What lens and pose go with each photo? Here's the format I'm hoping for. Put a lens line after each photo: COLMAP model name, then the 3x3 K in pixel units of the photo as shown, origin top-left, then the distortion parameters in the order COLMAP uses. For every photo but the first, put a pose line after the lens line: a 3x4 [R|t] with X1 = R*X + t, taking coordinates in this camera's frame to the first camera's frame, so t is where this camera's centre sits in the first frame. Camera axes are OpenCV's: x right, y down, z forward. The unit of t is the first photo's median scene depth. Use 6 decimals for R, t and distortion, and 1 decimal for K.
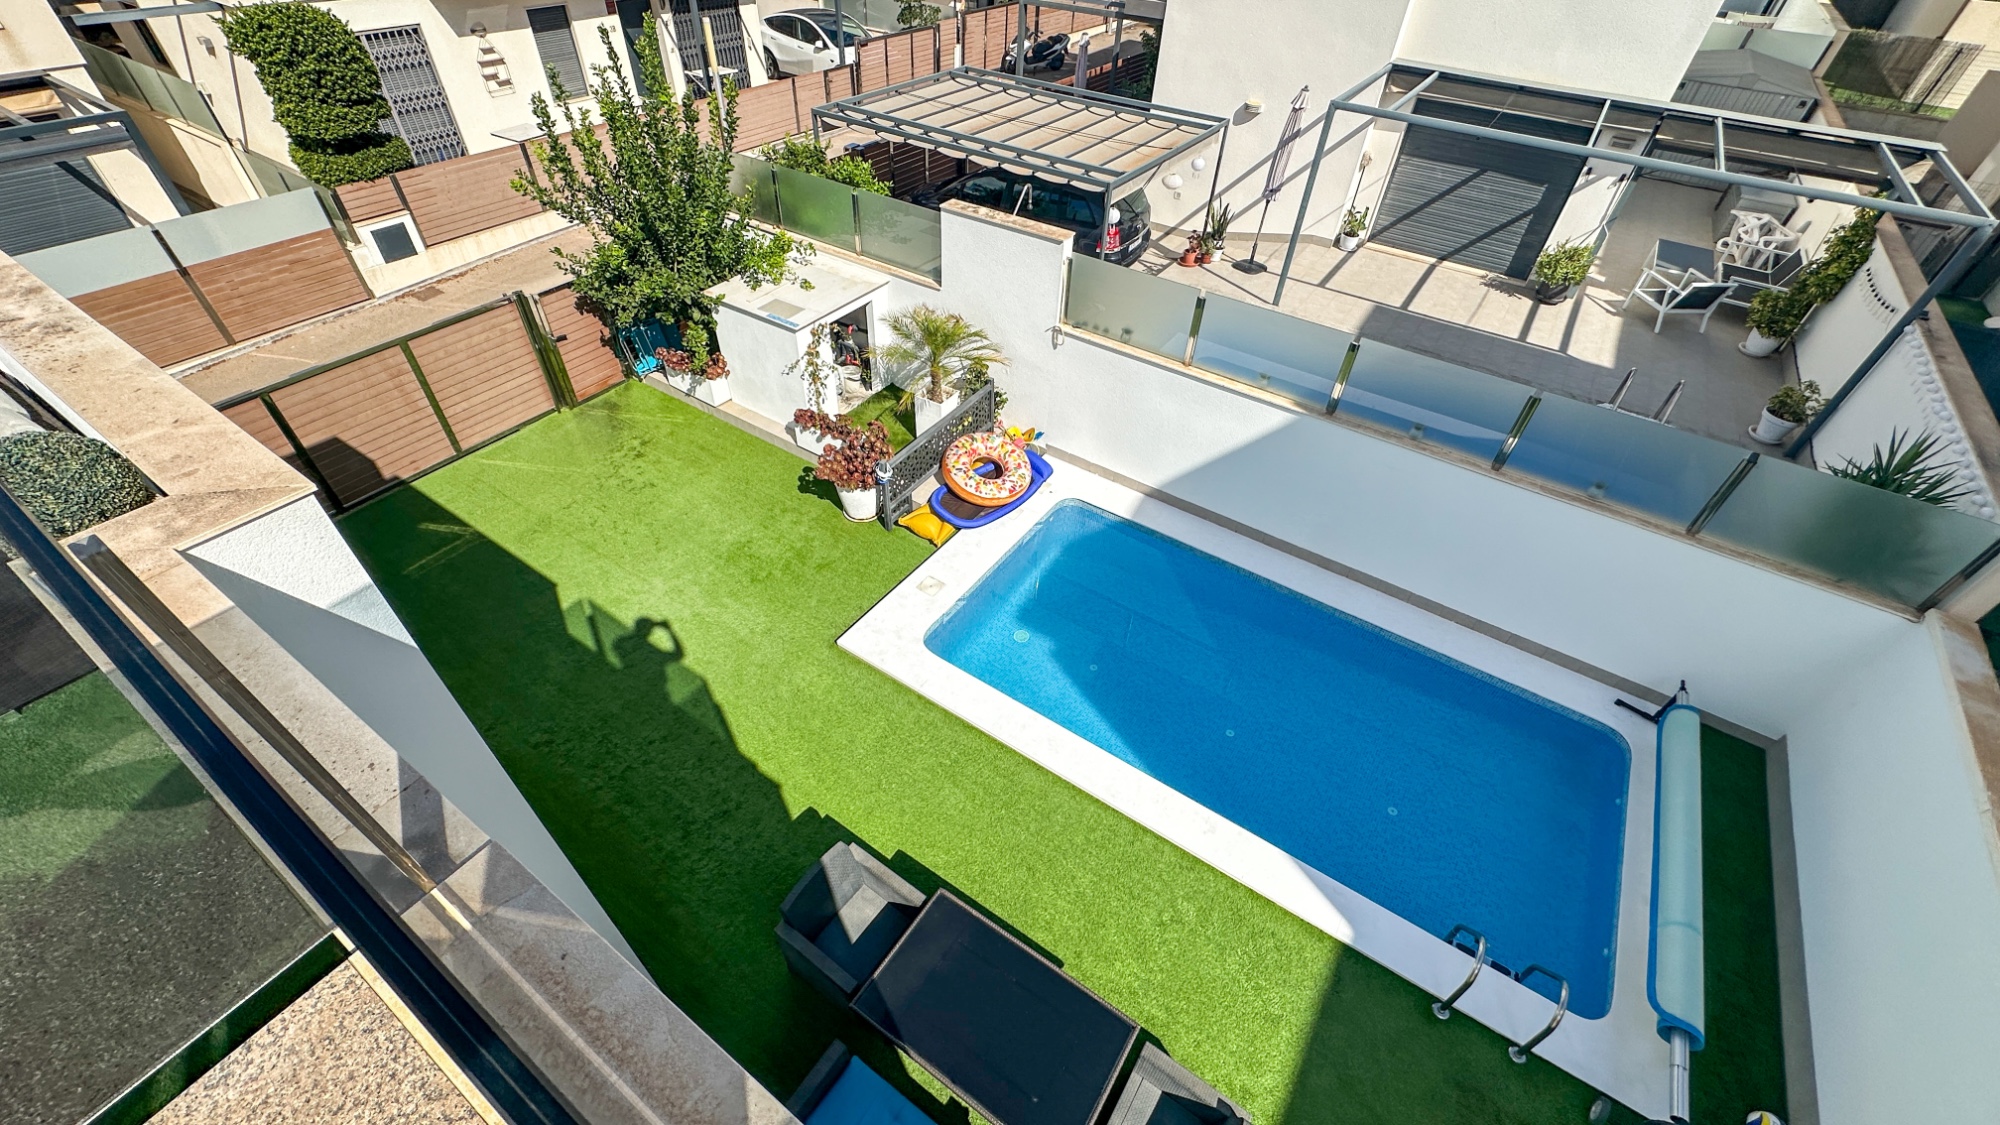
lens RADIAL K [[800.4, 0, 1004.4], [0, 800.4, 561.6], [0, 0, 1]] dist [-0.000120, 0.000433]
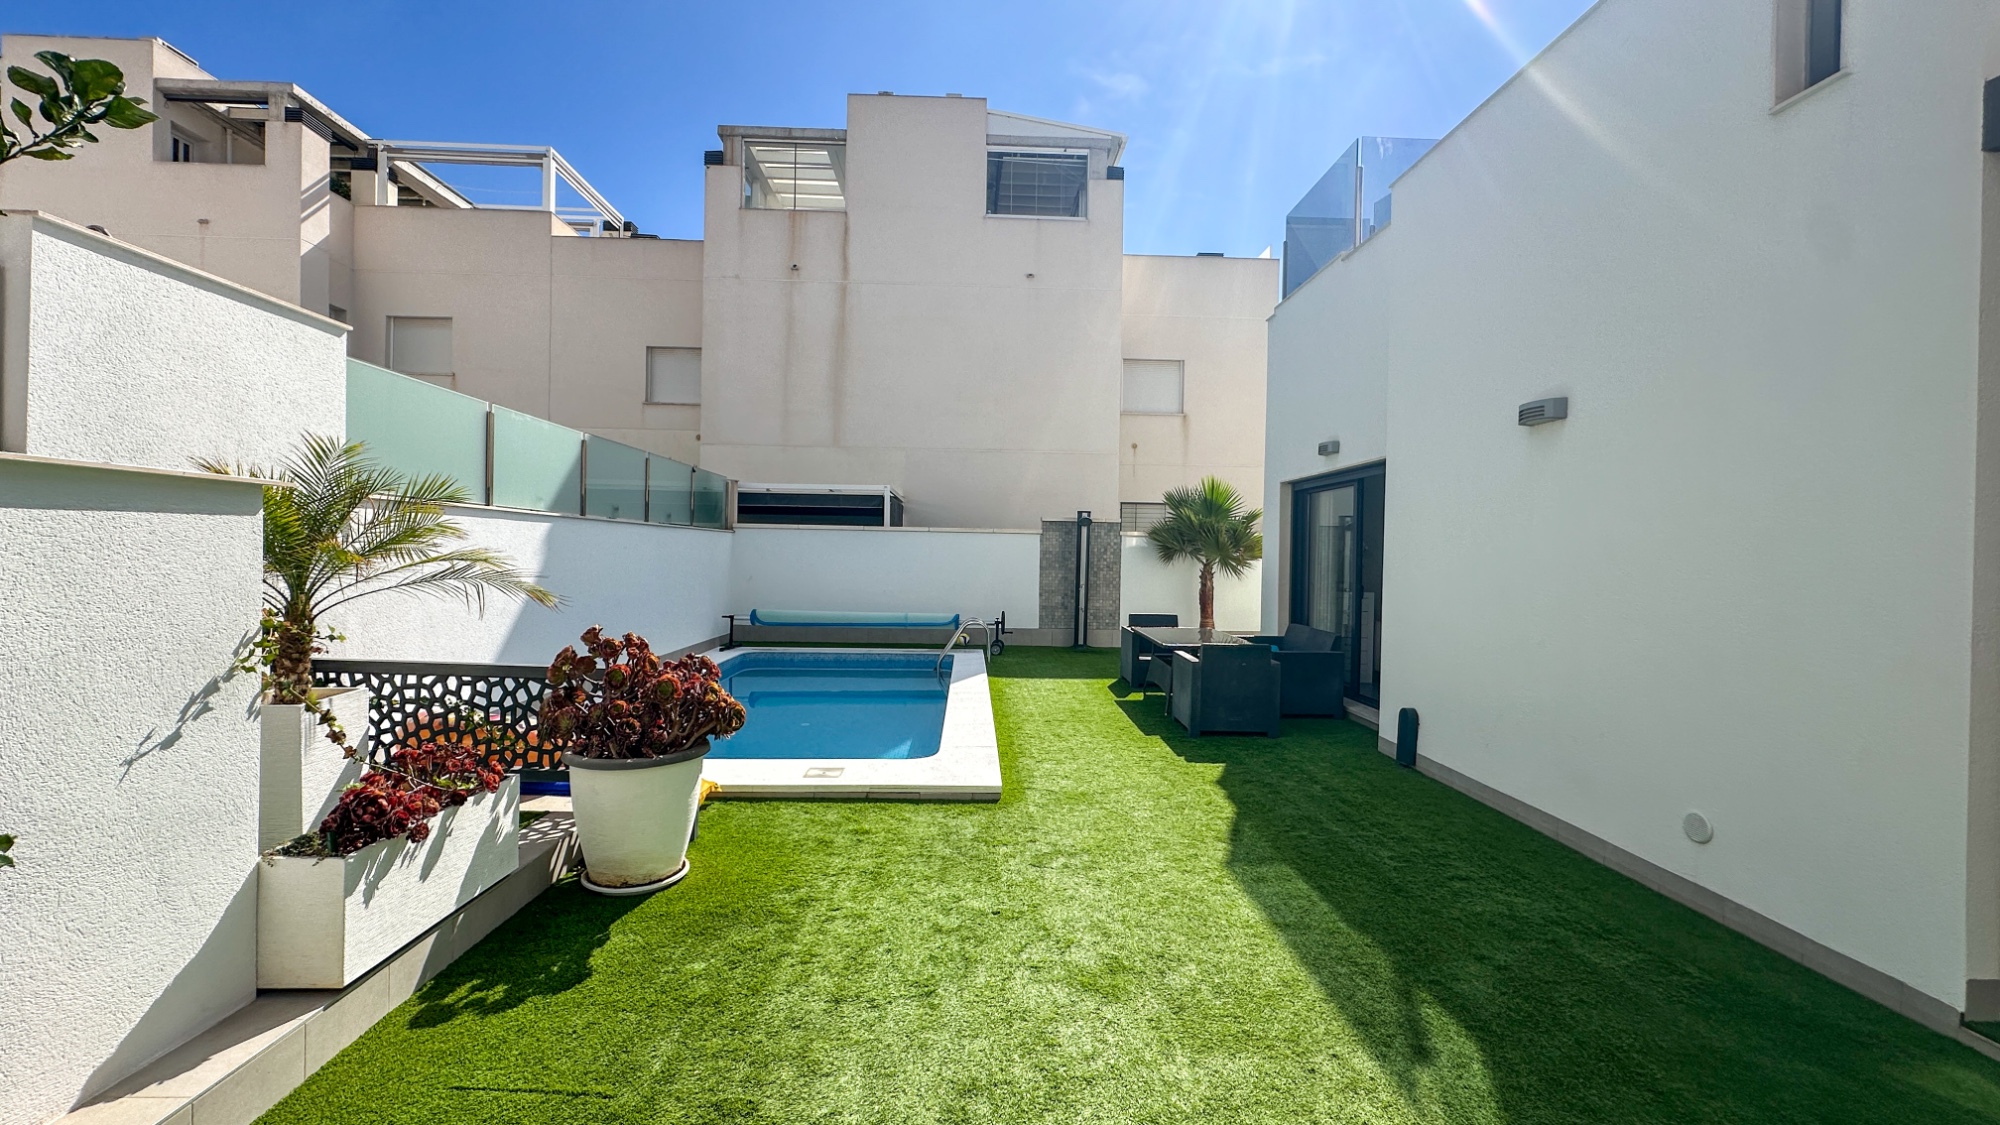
lens RADIAL K [[800.4, 0, 1006.8], [0, 800.4, 556.0], [0, 0, 1]] dist [-0.000120, 0.000433]
pose [[-0.590349, -0.048042, 0.805717, -0.557562], [0.520767, 0.739994, 0.425689, -0.236837], [-0.616677, 0.670895, -0.411836, 0.889305]]
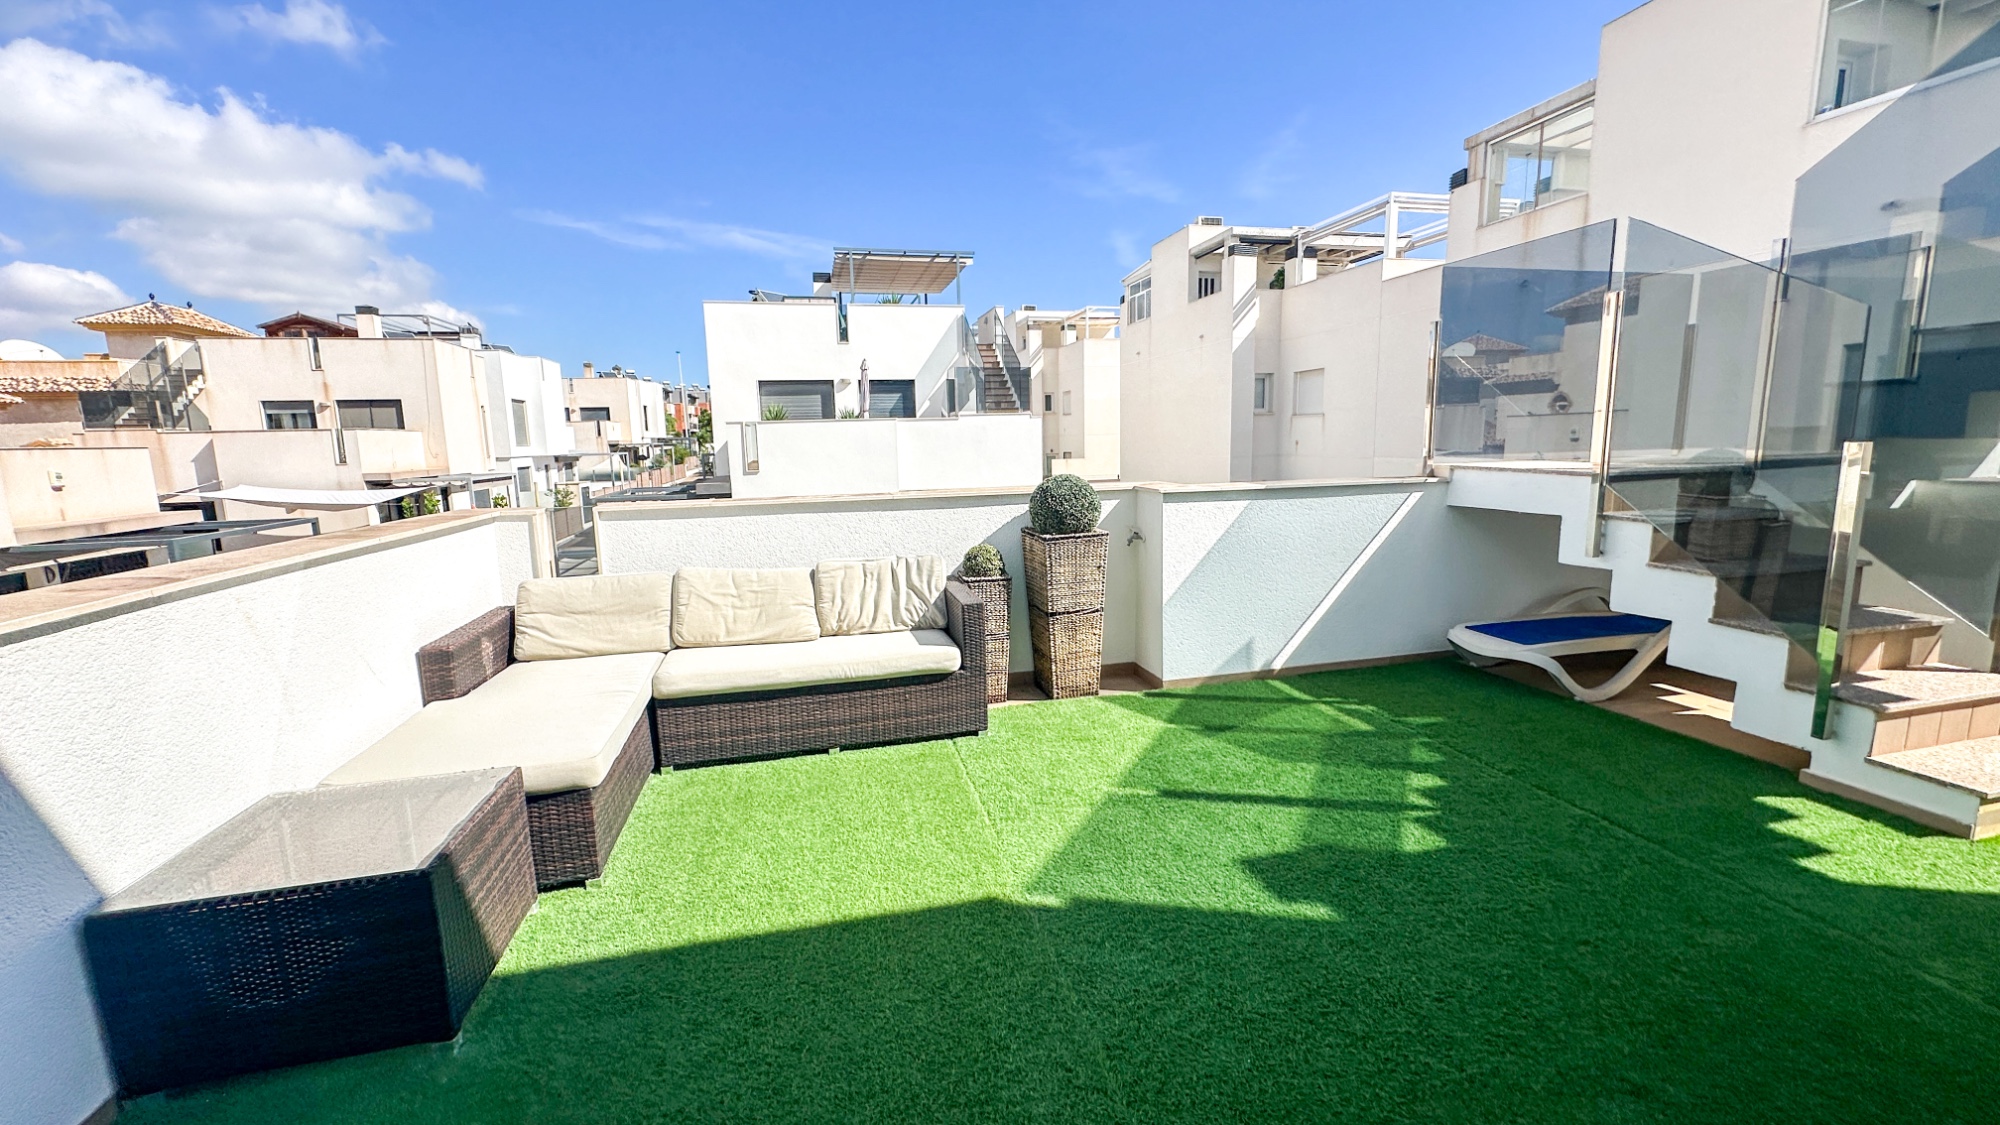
lens RADIAL K [[800.4, 0, 1001.3], [0, 800.4, 561.3], [0, 0, 1]] dist [-0.000120, 0.000433]
pose [[0.677295, -0.167665, 0.716352, -0.633522], [0.535043, 0.780567, -0.323177, 0.121697], [-0.504976, 0.602165, 0.618382, 0.009673]]
